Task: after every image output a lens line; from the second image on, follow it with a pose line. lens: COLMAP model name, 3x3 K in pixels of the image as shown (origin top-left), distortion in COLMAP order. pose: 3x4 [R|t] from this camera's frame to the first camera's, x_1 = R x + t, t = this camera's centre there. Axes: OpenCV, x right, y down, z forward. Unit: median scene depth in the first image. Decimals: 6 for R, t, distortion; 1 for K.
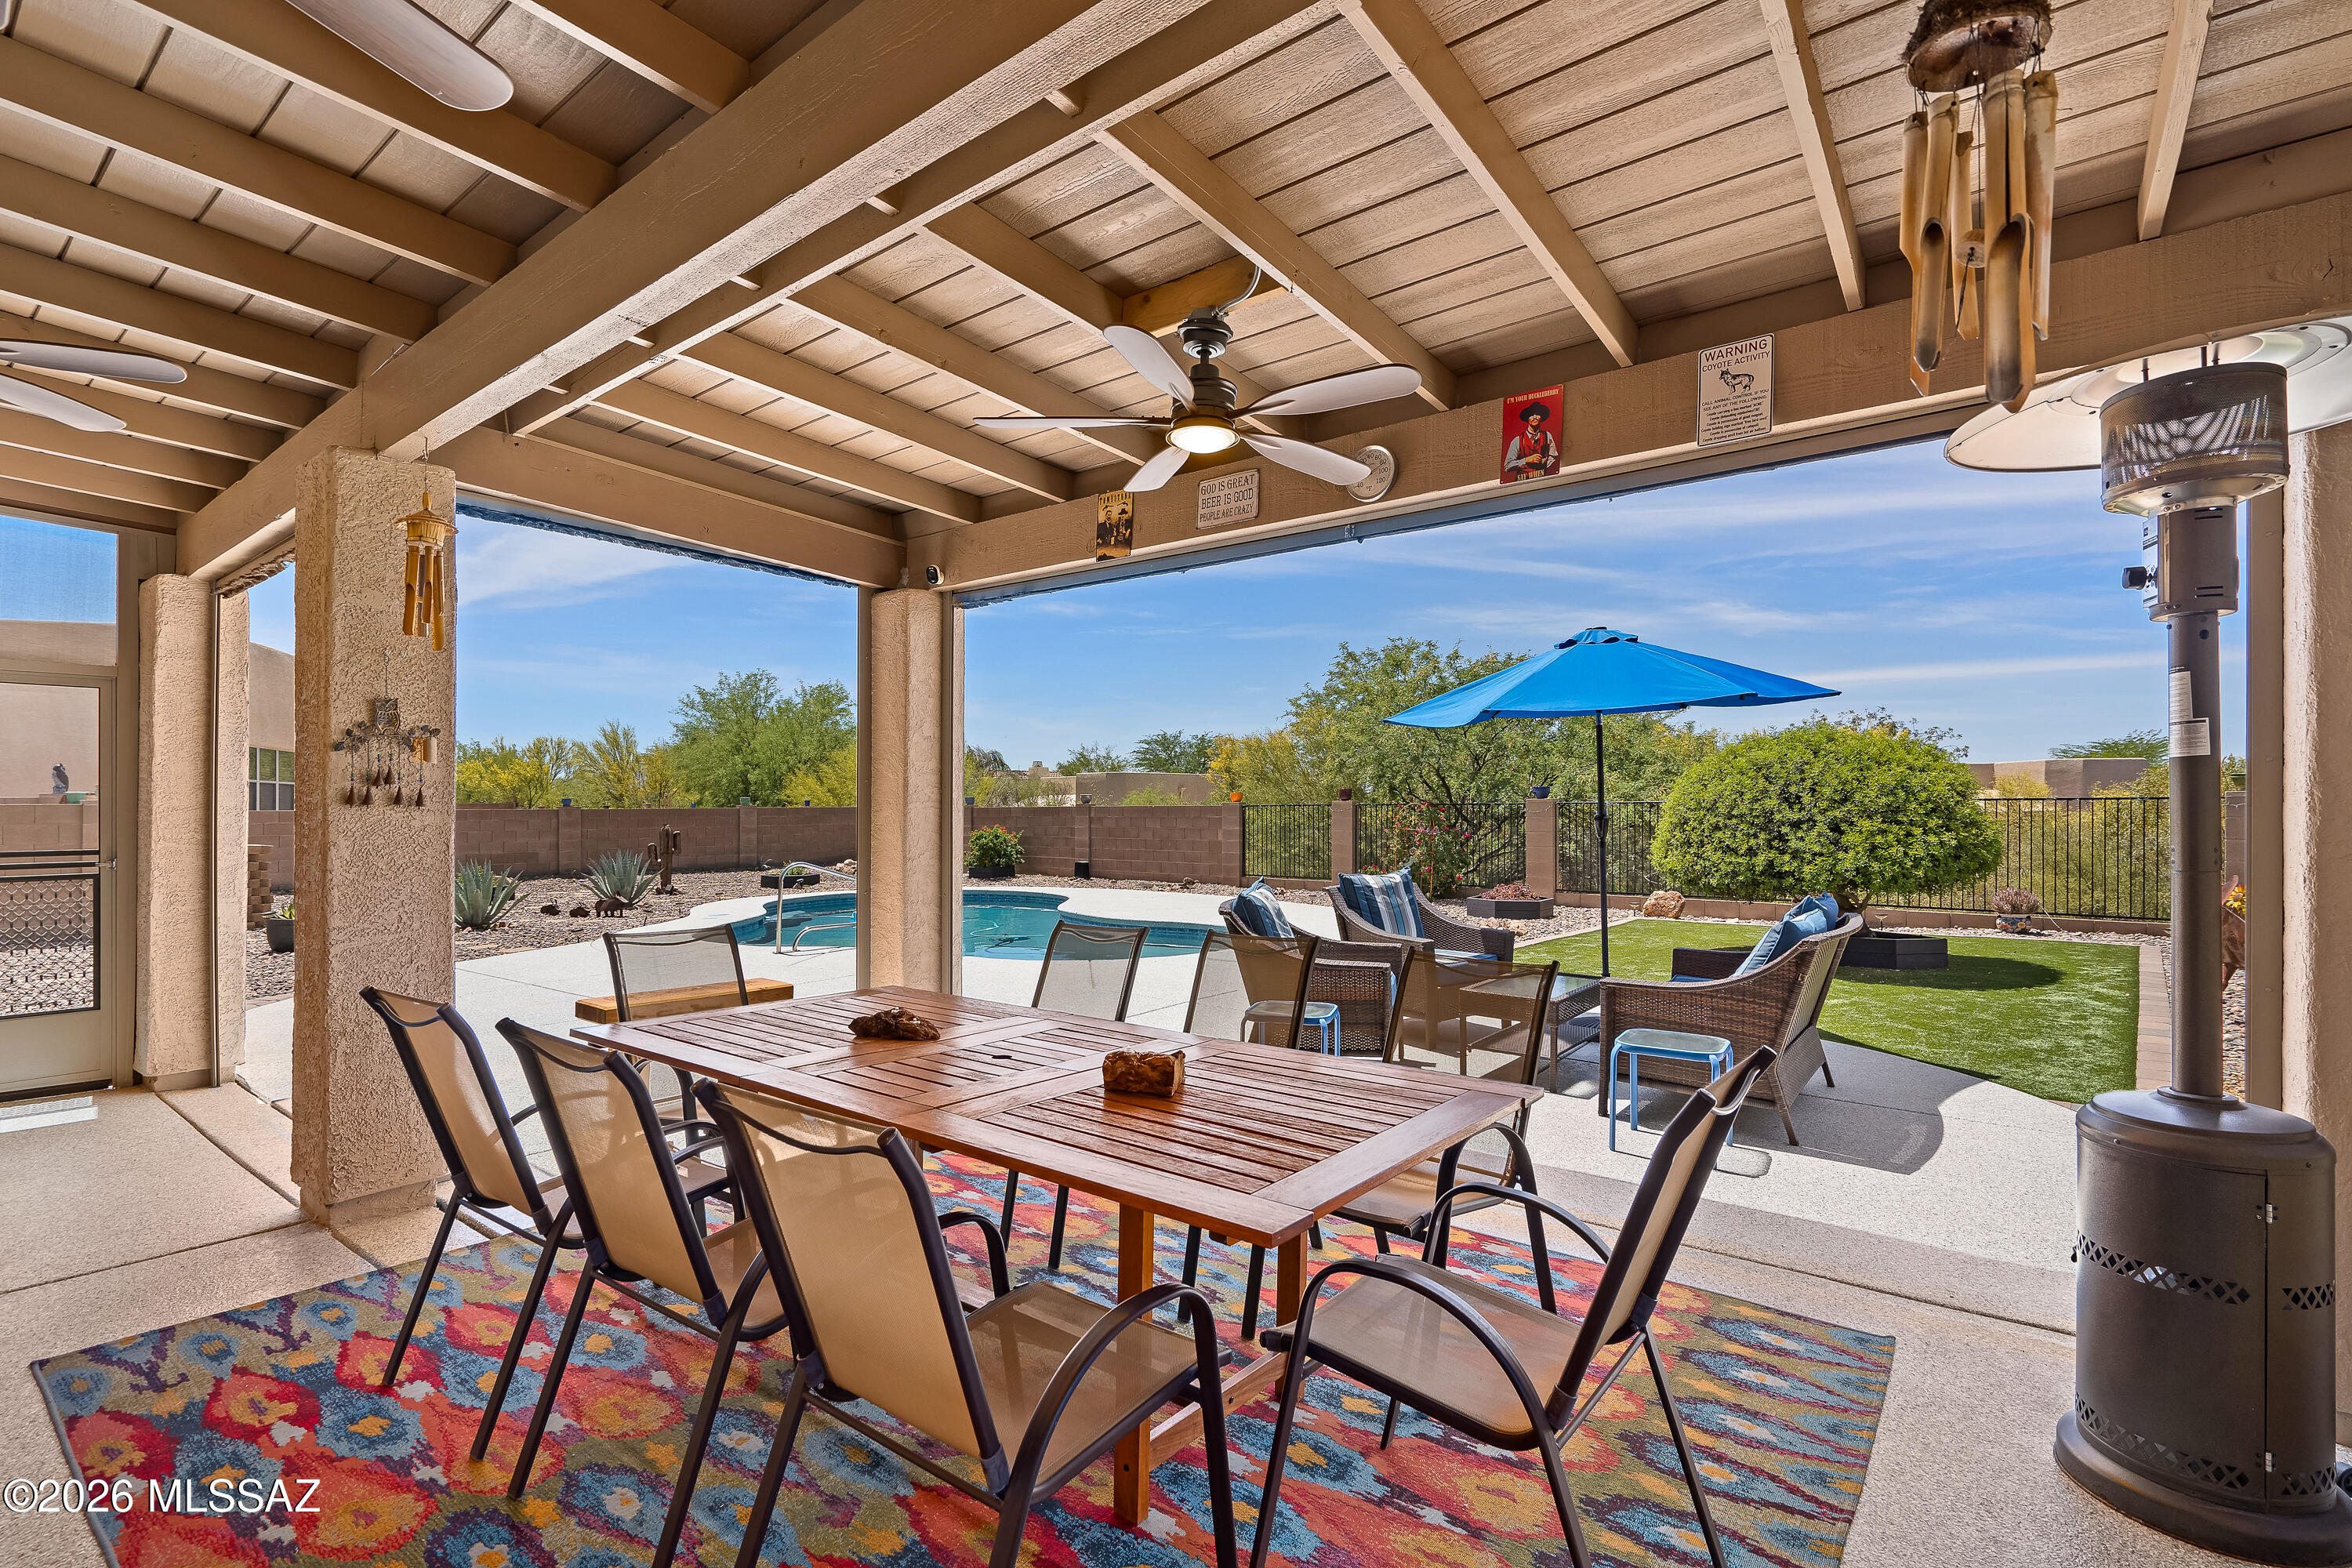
lens RADIAL K [[1082.4, 0, 1167.3], [0, 1082.4, 791.2], [0, 0, 1]] dist [-0.001913, 0.000444]
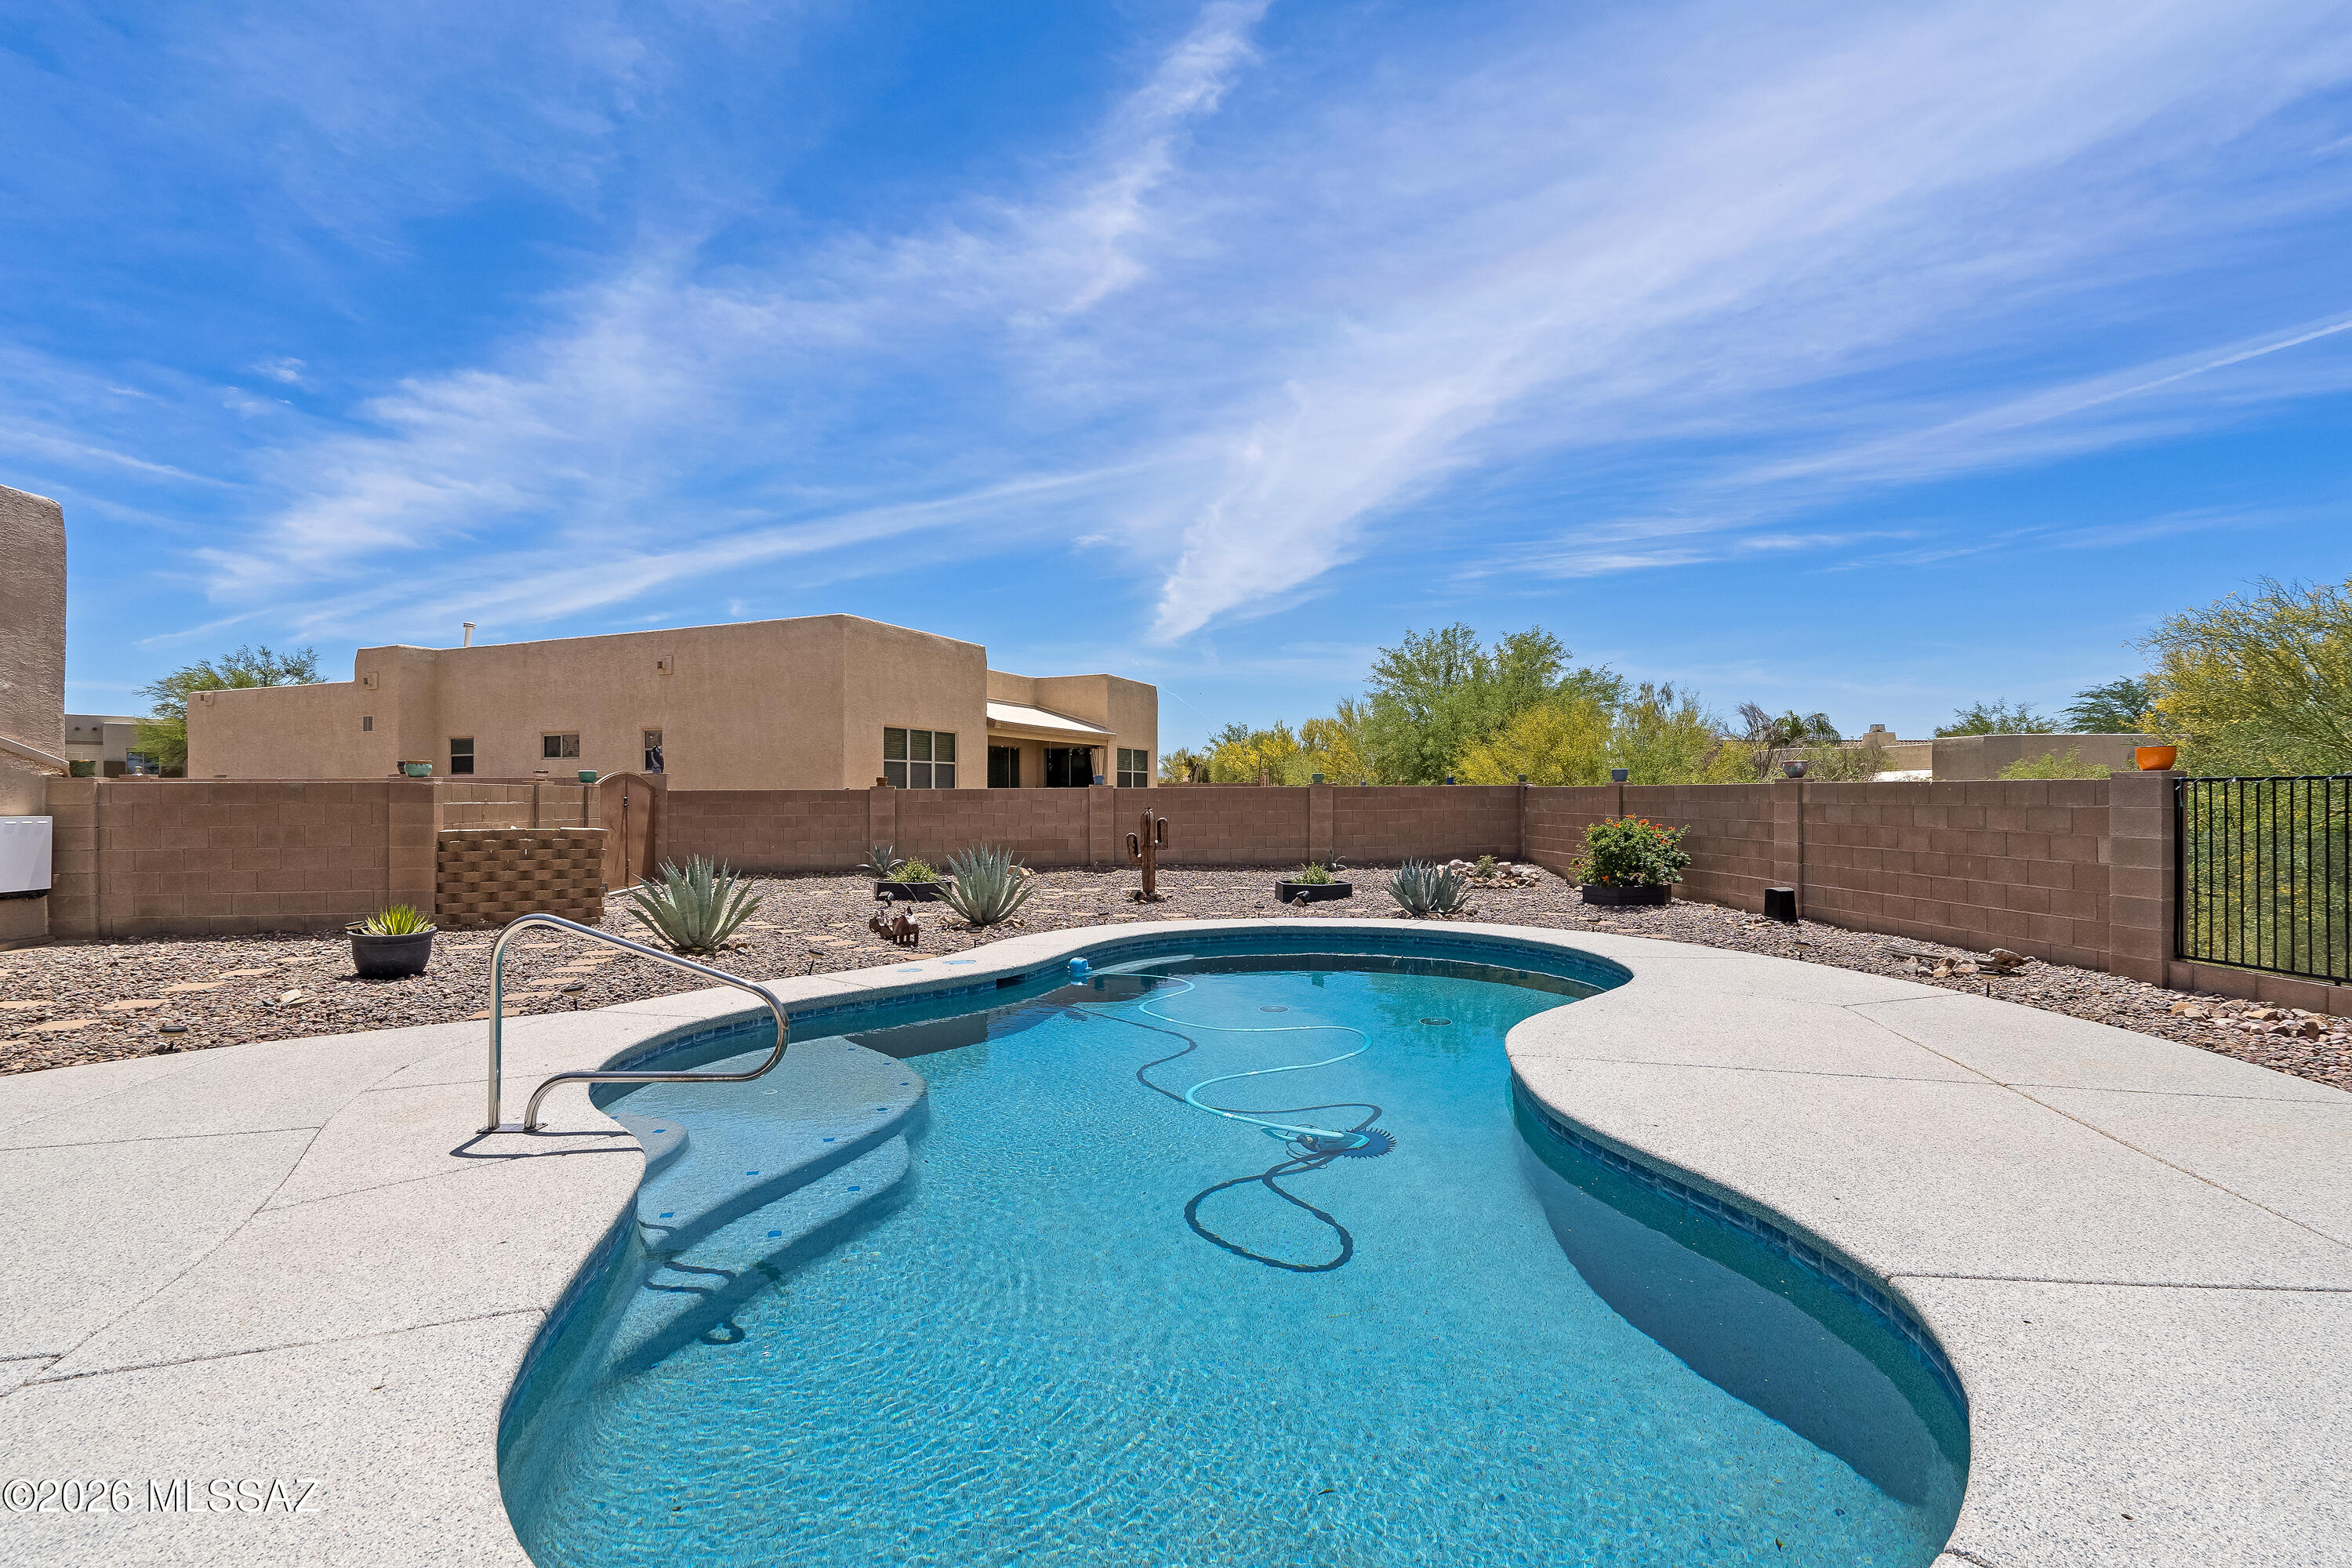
lens RADIAL K [[1093.4, 0, 1187.2], [0, 1093.4, 793.2], [0, 0, 1]] dist [0.000735, 0.000517]
pose [[0.749638, 0.003117, -0.661840, 0.056121], [0.009799, 0.999827, 0.015807, 0.007823], [0.661775, -0.018334, 0.749478, 0.416658]]
